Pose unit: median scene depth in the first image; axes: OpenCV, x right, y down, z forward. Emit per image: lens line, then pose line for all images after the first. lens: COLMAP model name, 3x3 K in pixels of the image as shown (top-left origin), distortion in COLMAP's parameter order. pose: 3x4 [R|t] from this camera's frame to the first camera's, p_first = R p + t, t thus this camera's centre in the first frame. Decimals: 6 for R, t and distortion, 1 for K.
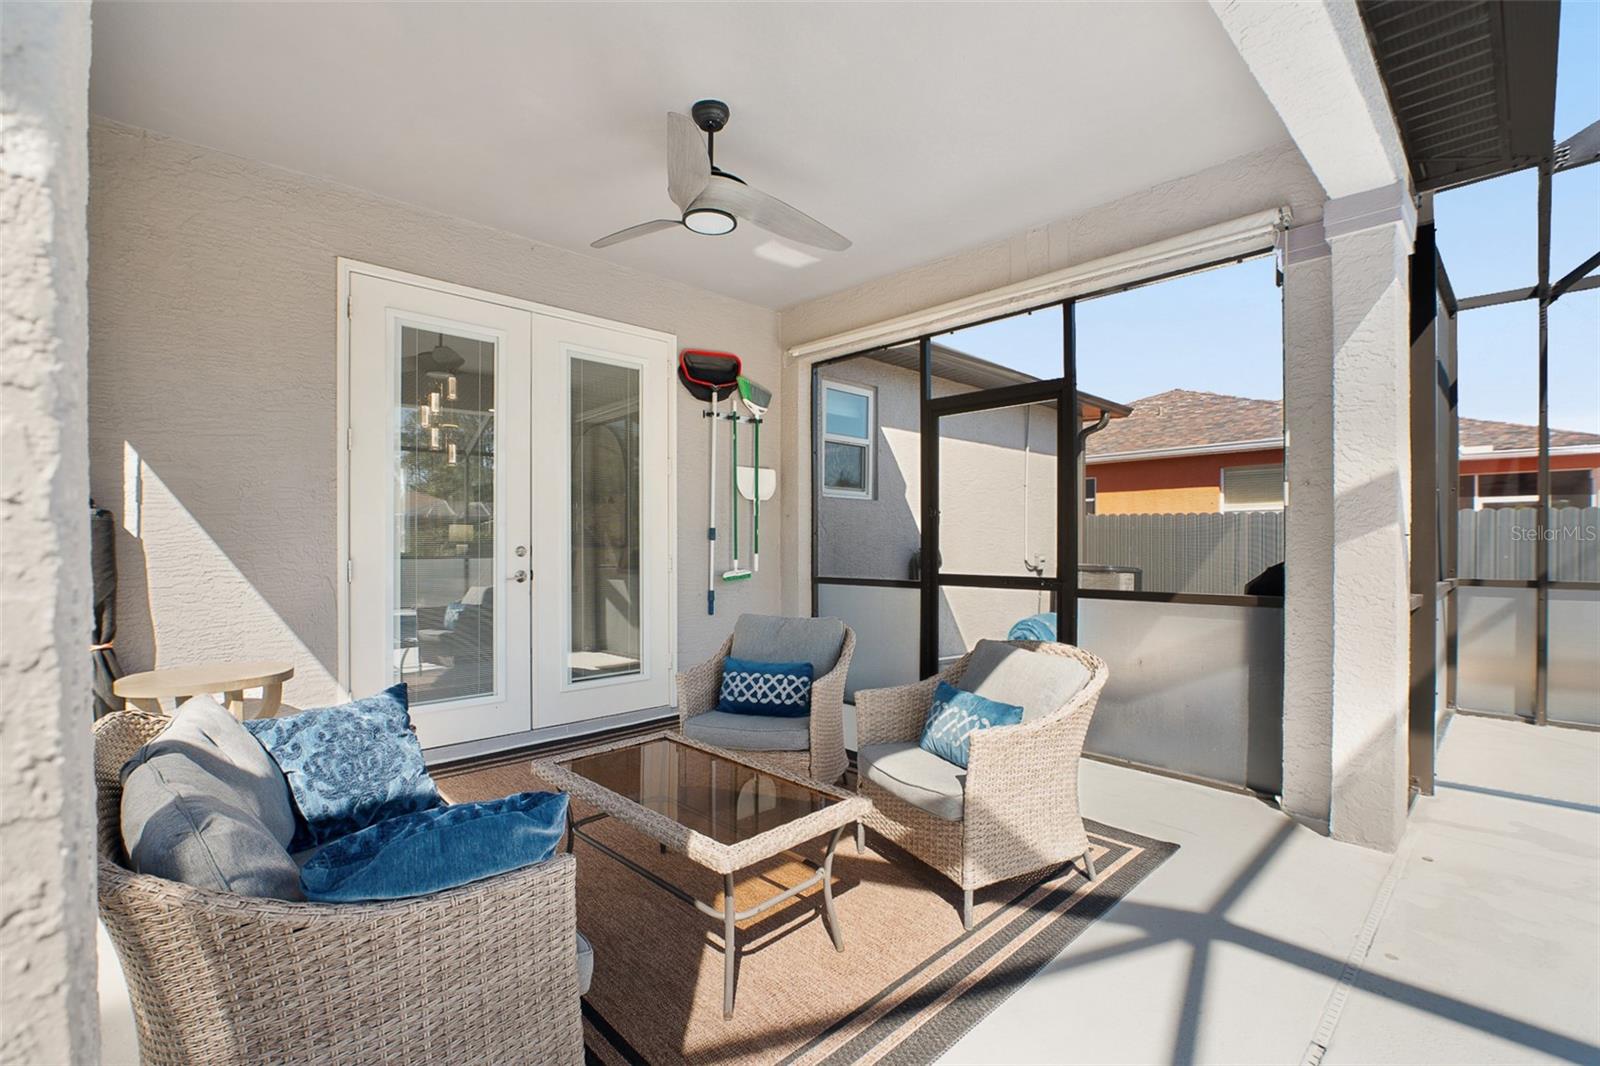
lens RADIAL K [[703.7, 0, 790.3], [0, 703.7, 550.4], [0, 0, 1]] dist [-0.021035, 0.003792]
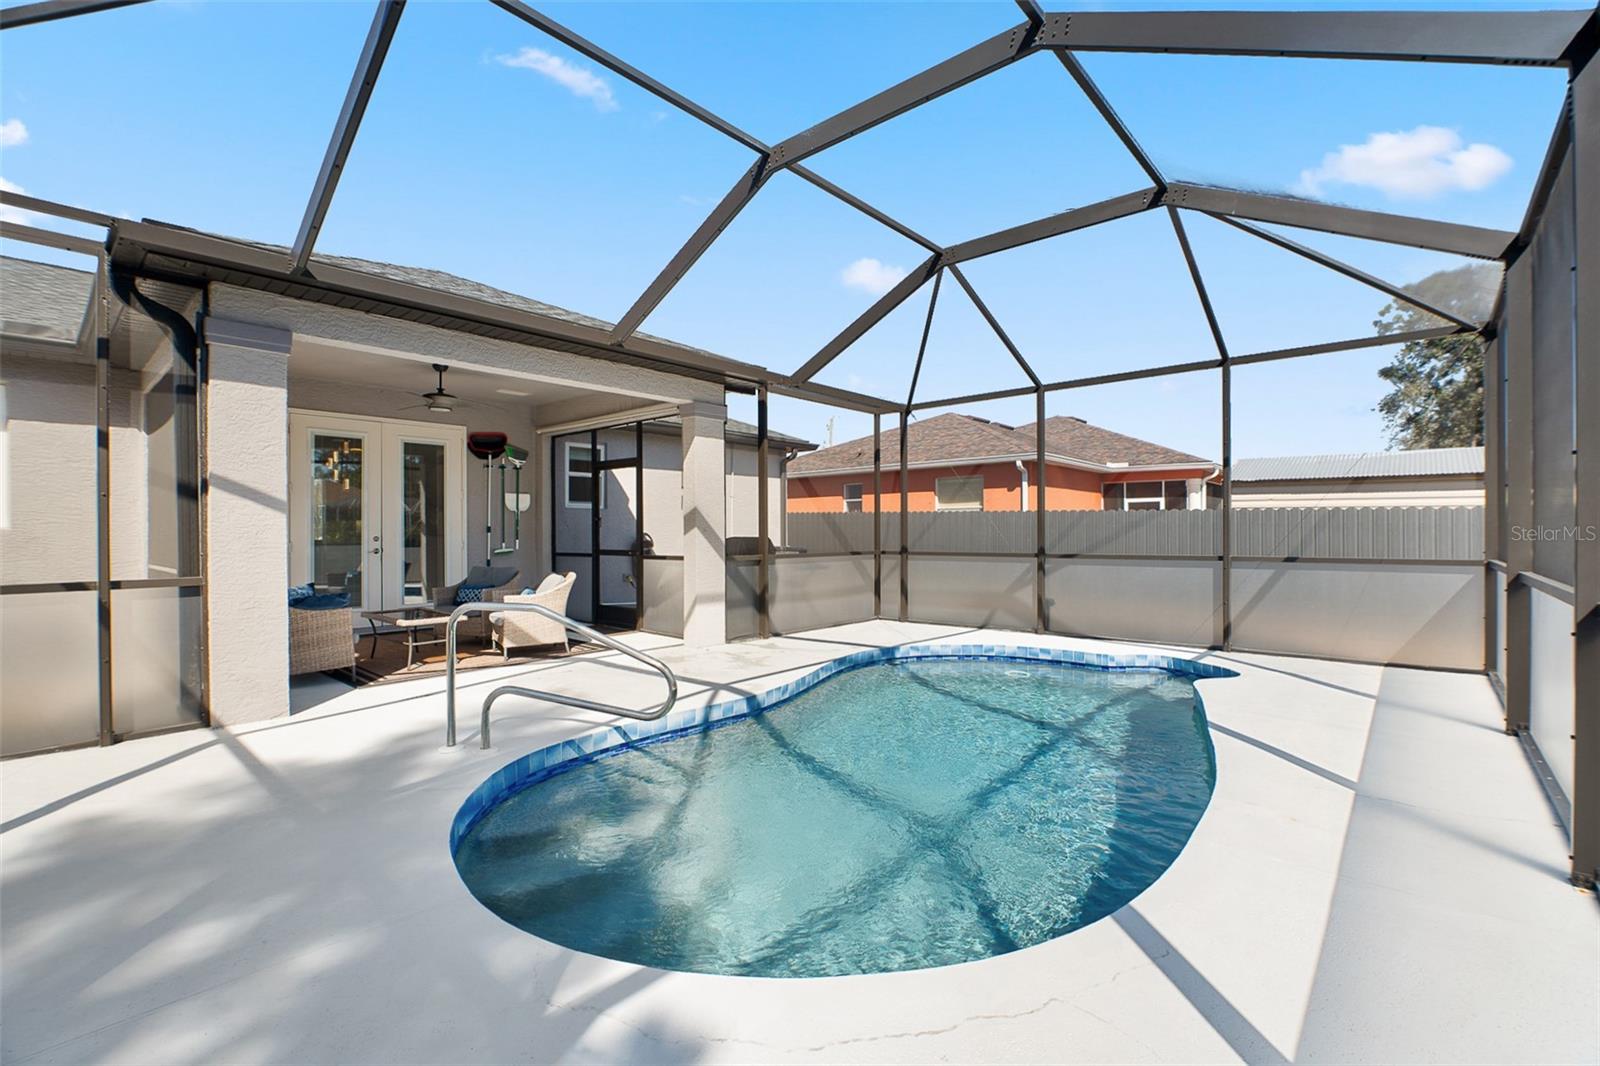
lens RADIAL K [[703.7, 0, 803.8], [0, 703.7, 534.4], [0, 0, 1]] dist [-0.021035, 0.003792]
pose [[0.995719, -0.003712, 0.092357, 0.557494], [0.004332, 0.999969, -0.006519, 0.005731], [-0.092330, 0.006891, 0.995705, -0.952825]]
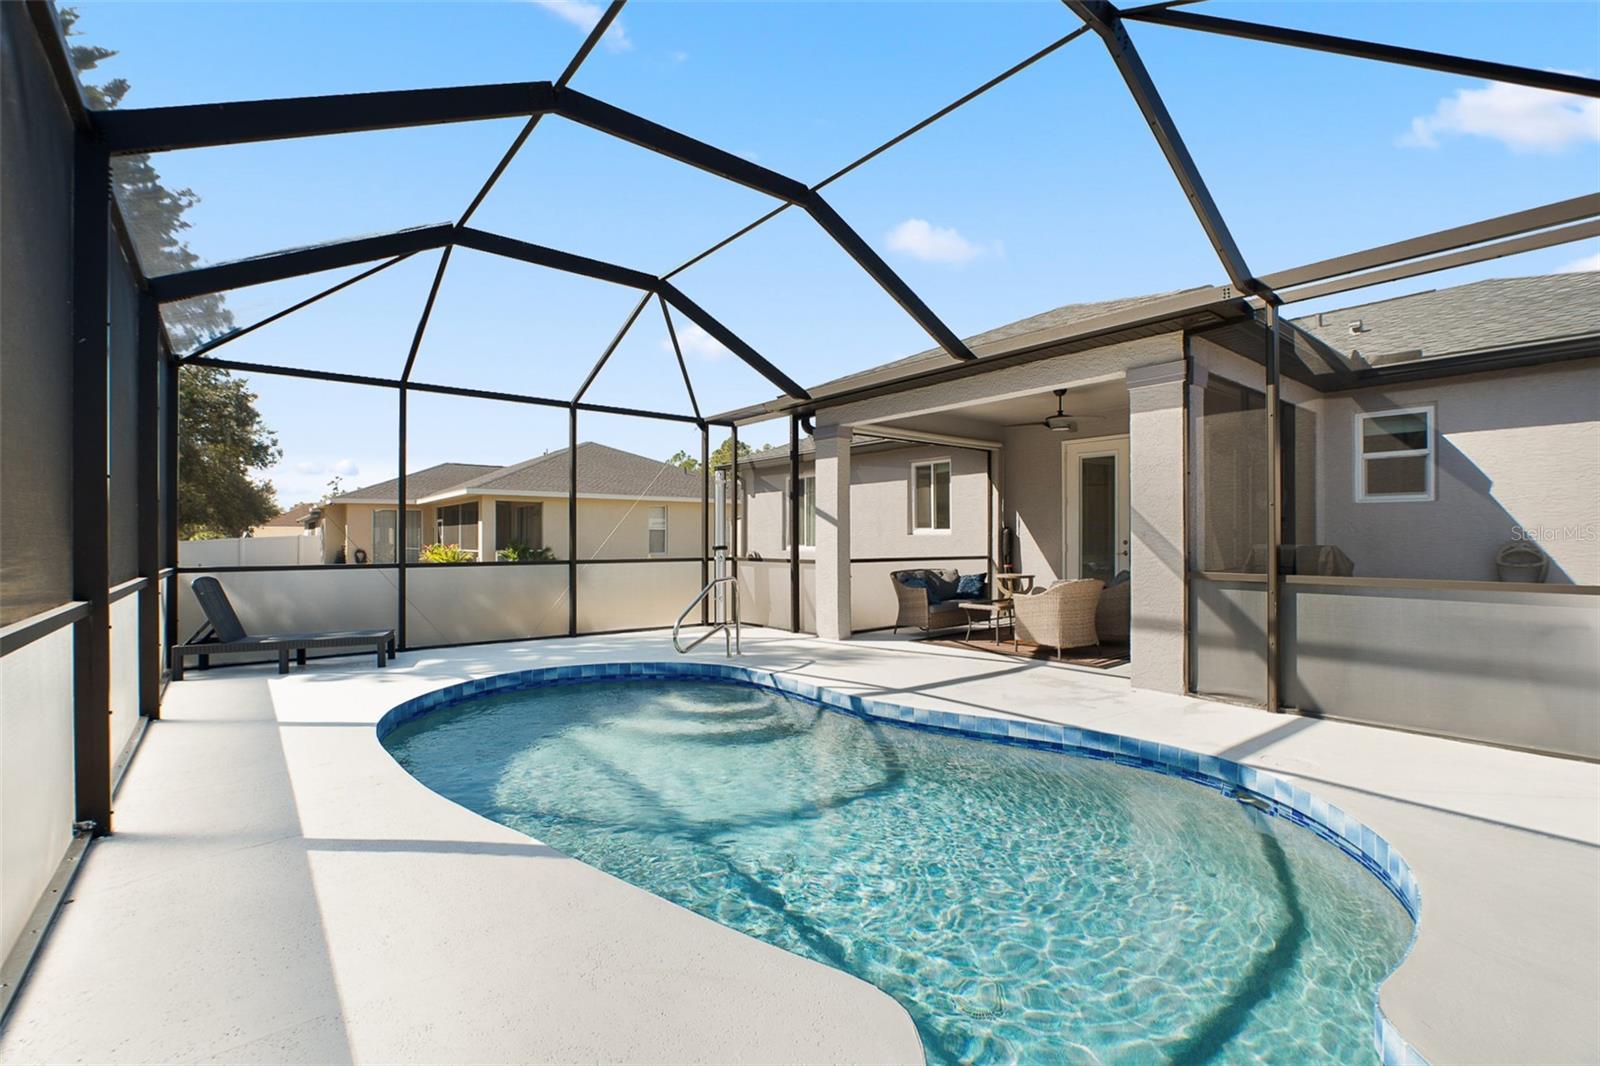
lens RADIAL K [[703.7, 0, 796.0], [0, 703.7, 542.0], [0, 0, 1]] dist [-0.021035, 0.003792]
pose [[-0.075034, 0.005821, -0.997164, 1.652347], [-0.008612, 0.999942, 0.006485, -0.005210], [0.997144, 0.009074, -0.074980, 0.077533]]
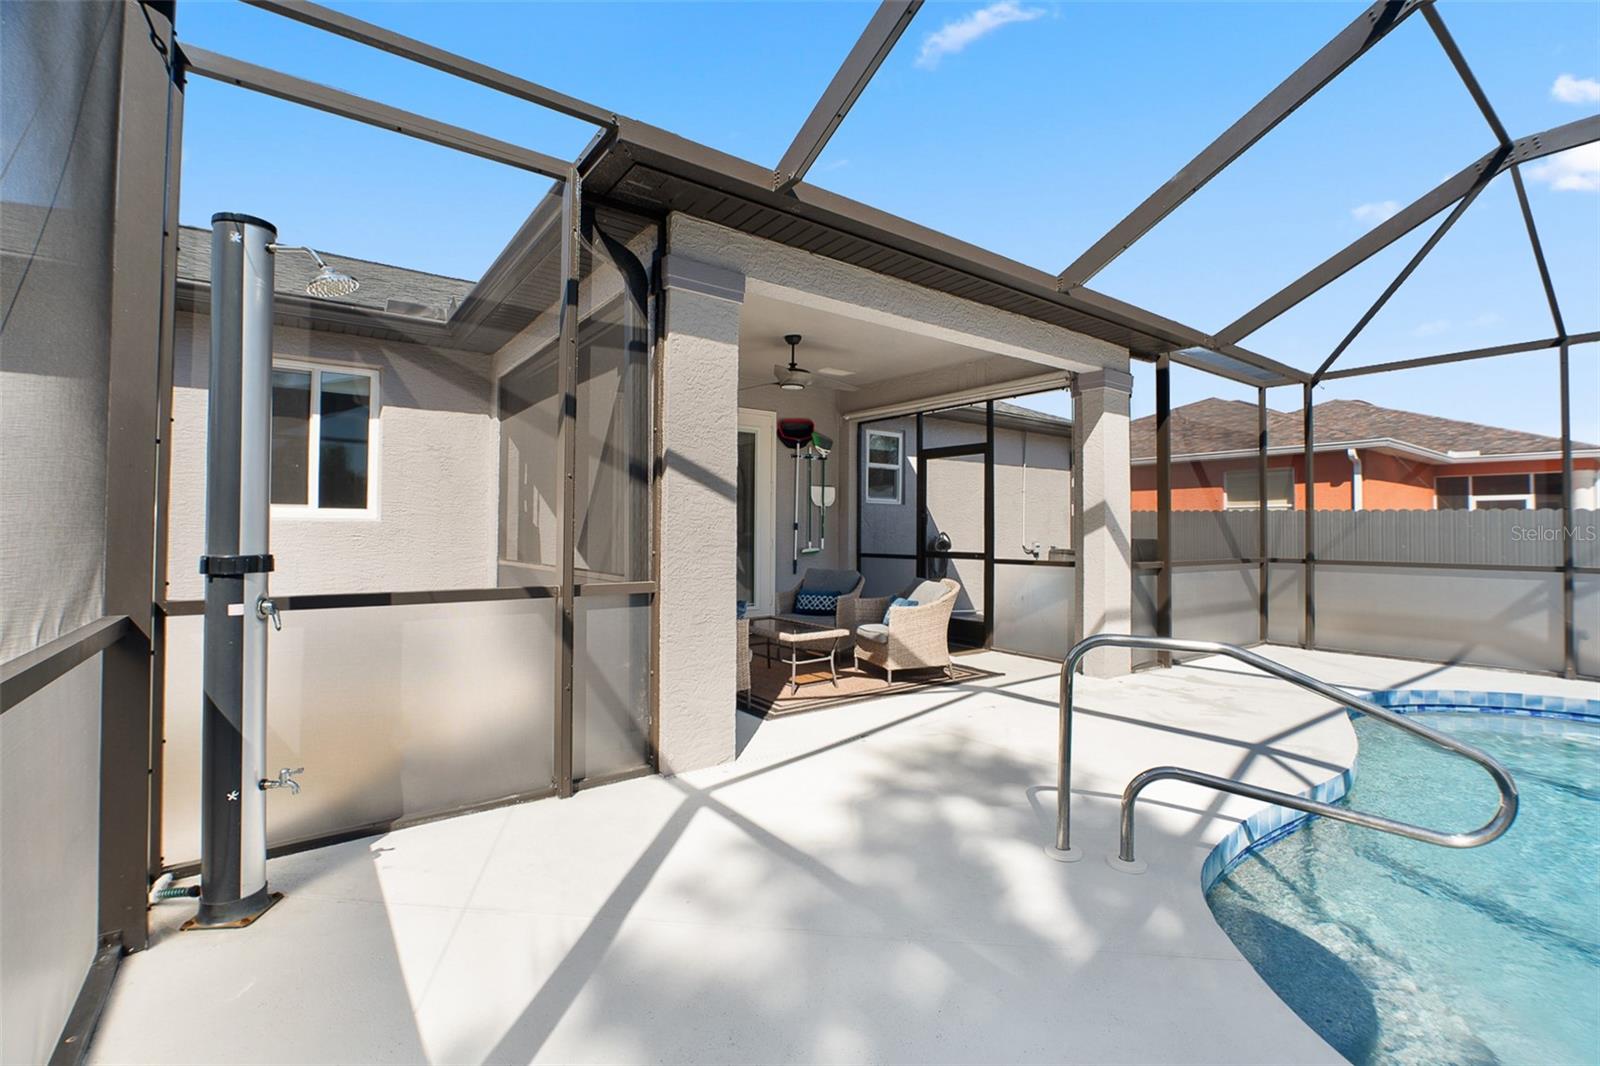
lens RADIAL K [[703.7, 0, 799.4], [0, 703.7, 517.7], [0, 0, 1]] dist [-0.021035, 0.003792]
pose [[0.992459, 0.005932, -0.122434, 0.105430], [-0.009579, 0.999527, -0.029219, 0.005330], [0.122203, 0.030171, 0.992046, -0.686883]]
